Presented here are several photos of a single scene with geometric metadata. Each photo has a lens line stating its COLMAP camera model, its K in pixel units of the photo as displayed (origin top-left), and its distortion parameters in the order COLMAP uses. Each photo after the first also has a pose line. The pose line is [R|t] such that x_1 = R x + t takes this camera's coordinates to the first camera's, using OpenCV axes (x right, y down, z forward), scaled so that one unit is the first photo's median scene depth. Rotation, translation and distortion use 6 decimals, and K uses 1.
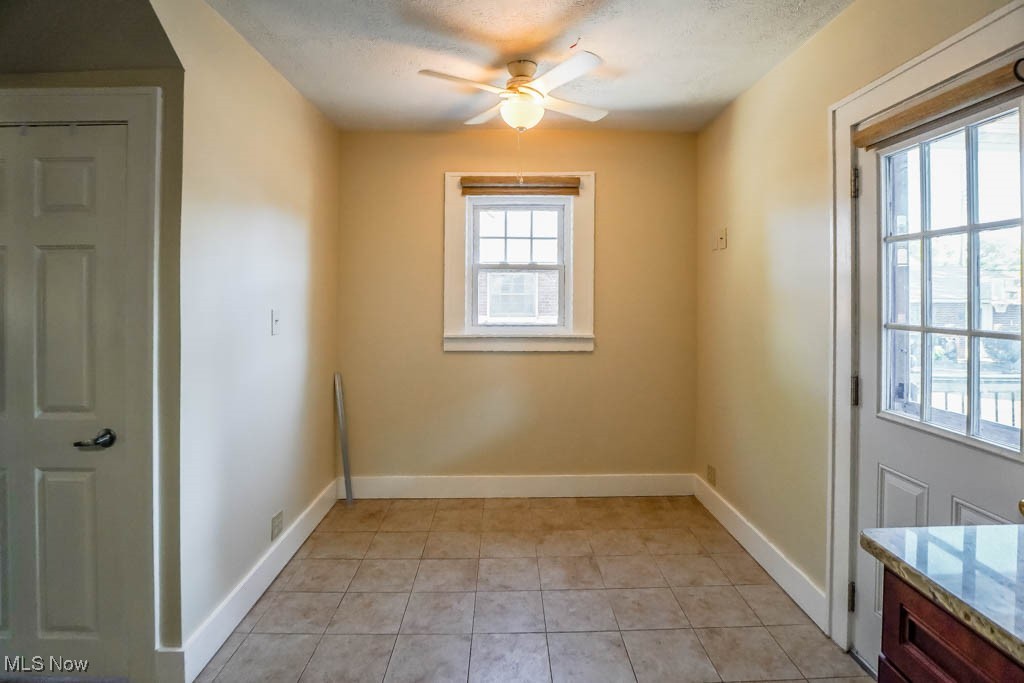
lens RADIAL K [[519.4, 0, 511.2], [0, 519.4, 287.4], [0, 0, 1]] dist [-0.034302, 0.000398]
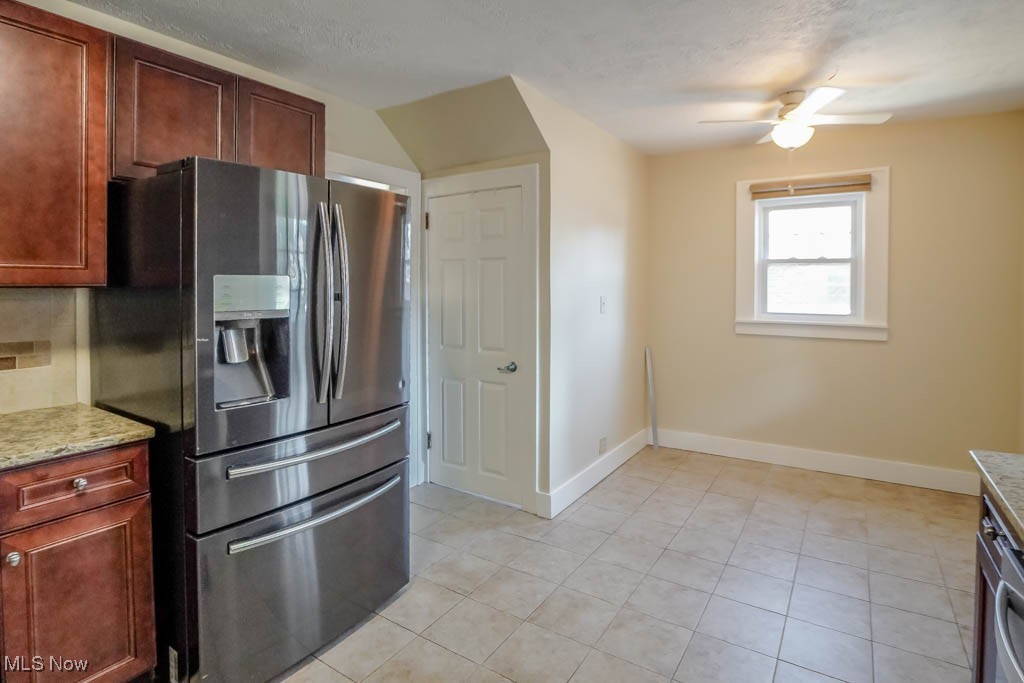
lens RADIAL K [[519.4, 0, 511.2], [0, 519.4, 287.4], [0, 0, 1]] dist [-0.034302, 0.000398]
pose [[0.825309, 0.004331, -0.564664, 0.129550], [0.006236, 0.999840, 0.016784, -0.006132], [0.564646, -0.017373, 0.825150, -0.294359]]
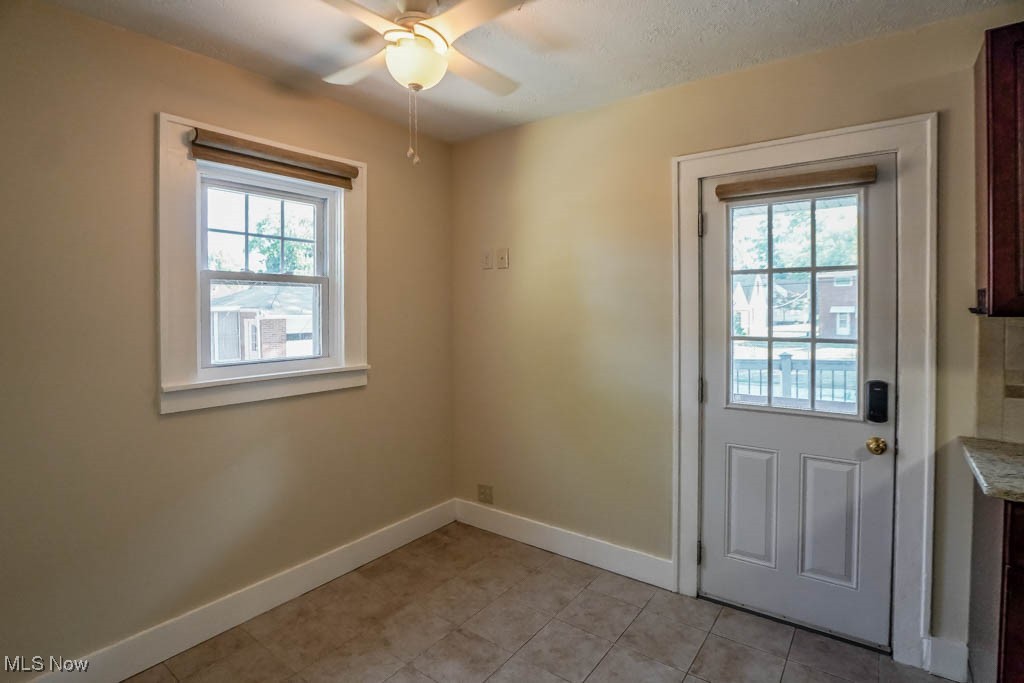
lens RADIAL K [[507.0, 0, 498.9], [0, 507.0, 316.2], [0, 0, 1]] dist [-0.043727, 0.000258]
pose [[0.616561, -0.016291, 0.787138, -0.387230], [-0.002829, 0.999734, 0.022907, -0.004861], [-0.787302, -0.016350, 0.616351, 0.403825]]
